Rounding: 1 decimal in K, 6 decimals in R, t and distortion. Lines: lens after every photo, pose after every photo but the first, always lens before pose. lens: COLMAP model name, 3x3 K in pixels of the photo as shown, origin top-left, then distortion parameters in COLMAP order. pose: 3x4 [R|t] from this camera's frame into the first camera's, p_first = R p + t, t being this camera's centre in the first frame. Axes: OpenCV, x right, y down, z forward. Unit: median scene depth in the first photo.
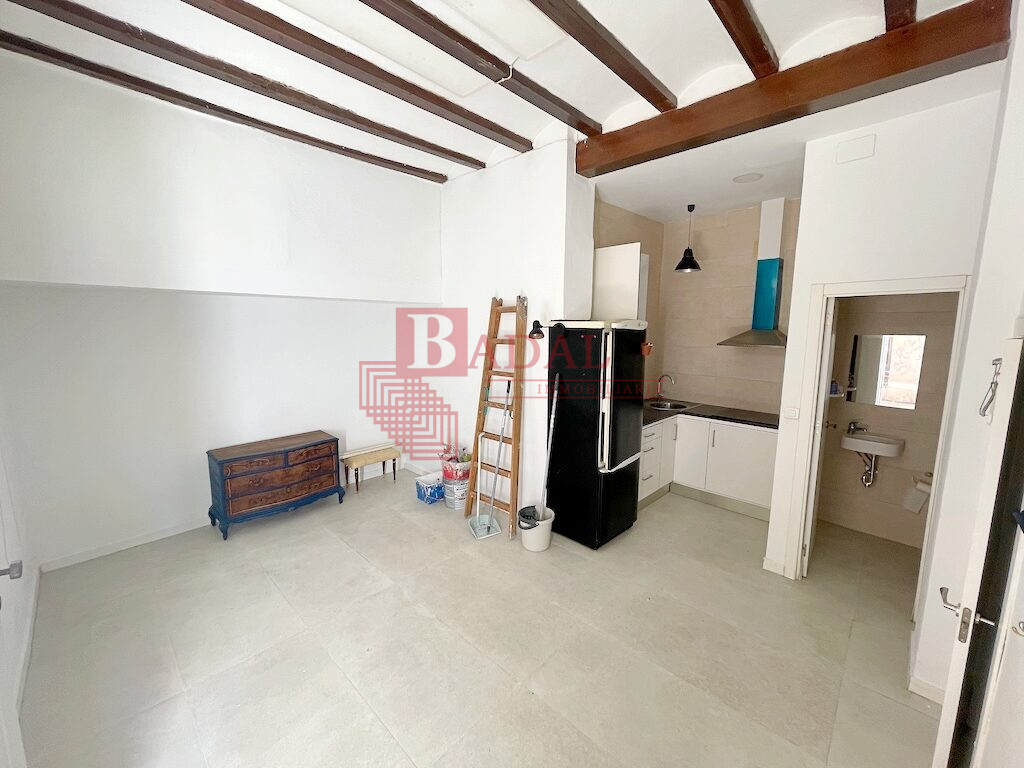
lens RADIAL K [[413.7, 0, 514.6], [0, 413.7, 384.0], [0, 0, 1]] dist [-0.001151, 0.000165]
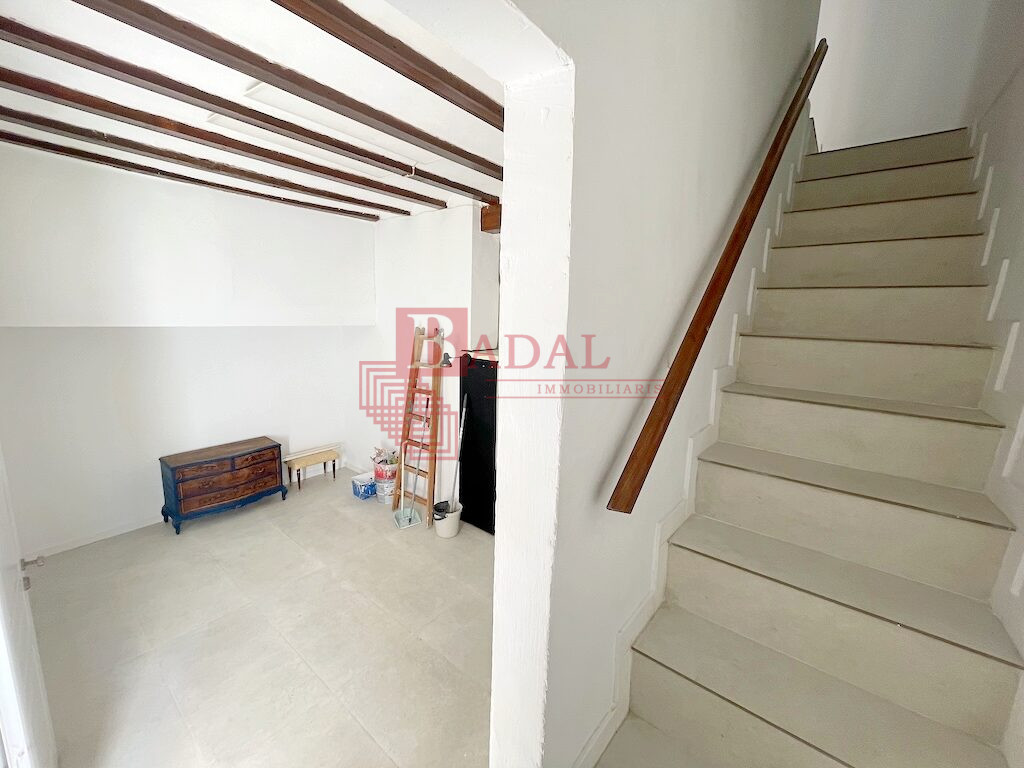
lens RADIAL K [[413.7, 0, 514.6], [0, 413.7, 384.0], [0, 0, 1]] dist [-0.001151, 0.000165]
pose [[0.995844, 0.008783, 0.090655, 0.124616], [-0.011708, 0.999426, 0.031781, -0.087562], [-0.090324, -0.032710, 0.995375, -0.213498]]
